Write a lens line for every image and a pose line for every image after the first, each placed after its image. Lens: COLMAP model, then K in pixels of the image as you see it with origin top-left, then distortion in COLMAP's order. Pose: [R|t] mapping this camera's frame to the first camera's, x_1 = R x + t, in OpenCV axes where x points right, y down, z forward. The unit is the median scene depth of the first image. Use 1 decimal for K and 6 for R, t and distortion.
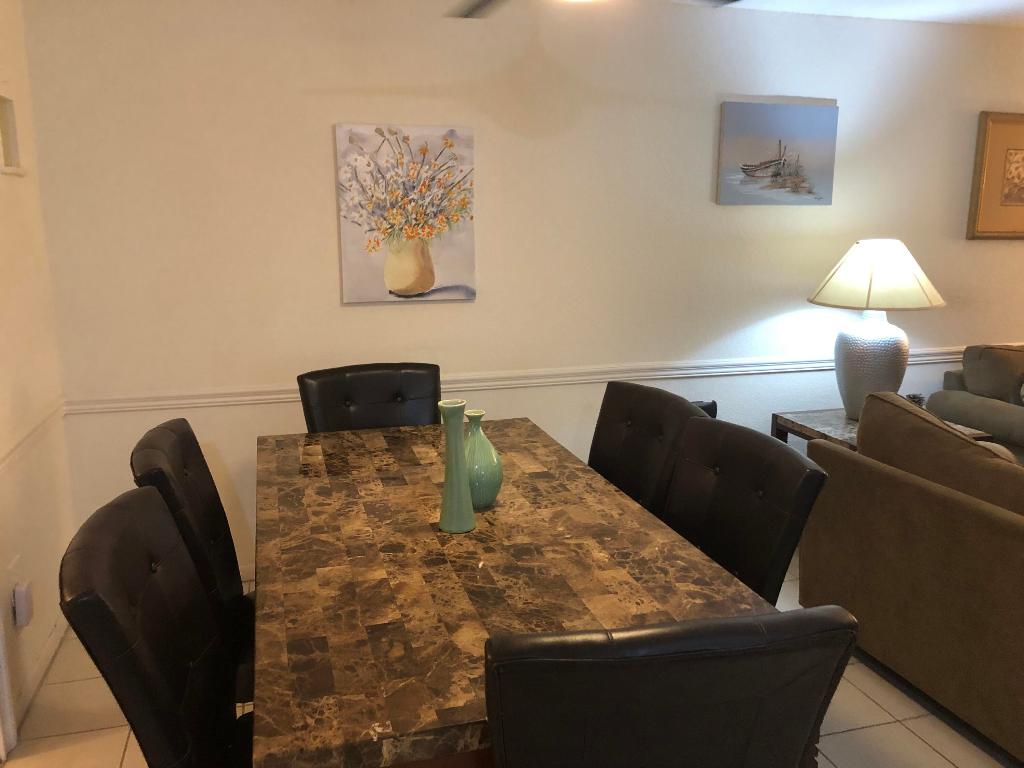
lens RADIAL K [[838.4, 0, 520.3], [0, 838.4, 378.8], [0, 0, 1]] dist [0.036730, -0.031756]
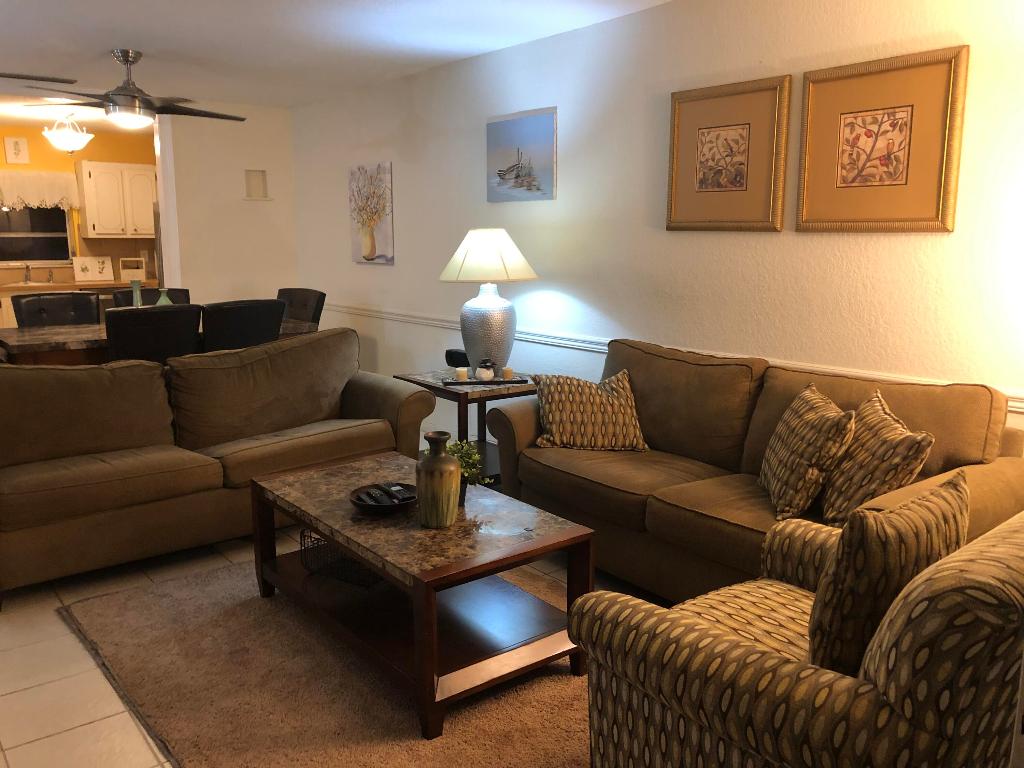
lens RADIAL K [[838.4, 0, 514.5], [0, 838.4, 380.4], [0, 0, 1]] dist [0.036730, -0.031756]
pose [[0.380082, 0.158802, -0.911219, 1.646392], [-0.177602, 0.979350, 0.096595, -0.076521], [0.907742, 0.125120, 0.400437, 0.608653]]
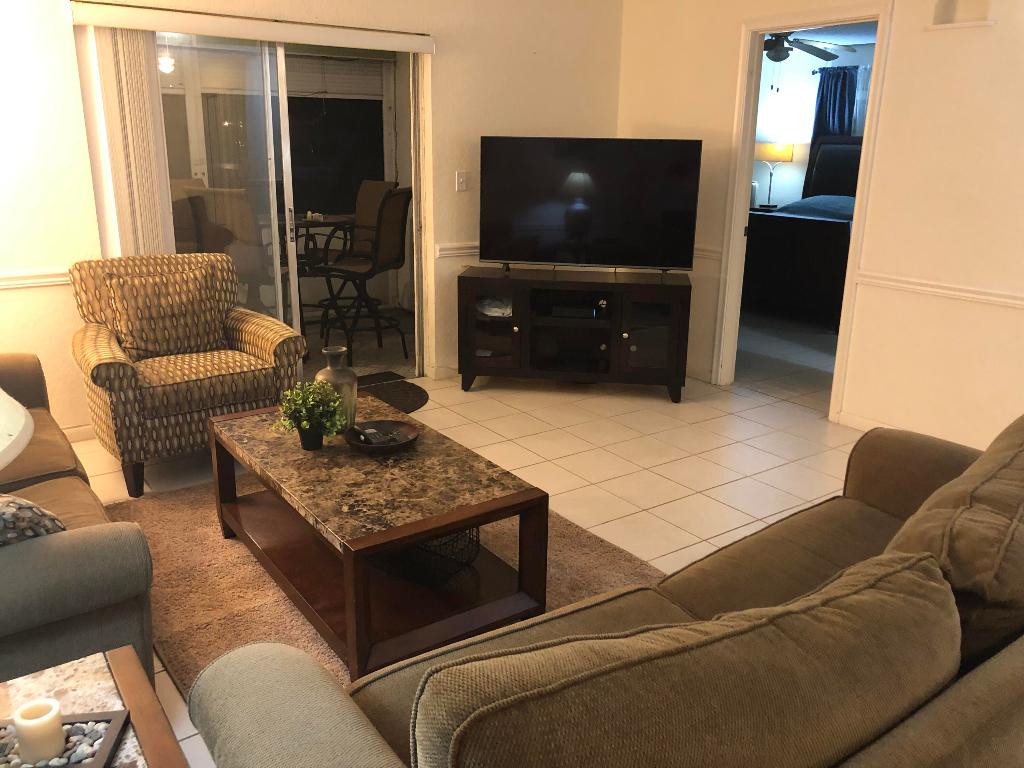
lens RADIAL K [[838.4, 0, 518.5], [0, 838.4, 381.0], [0, 0, 1]] dist [0.036730, -0.031756]
pose [[-0.336569, -0.266928, 0.903034, 0.146254], [0.166218, 0.927084, 0.335987, -0.163455], [-0.926873, 0.263184, -0.267660, 0.909930]]
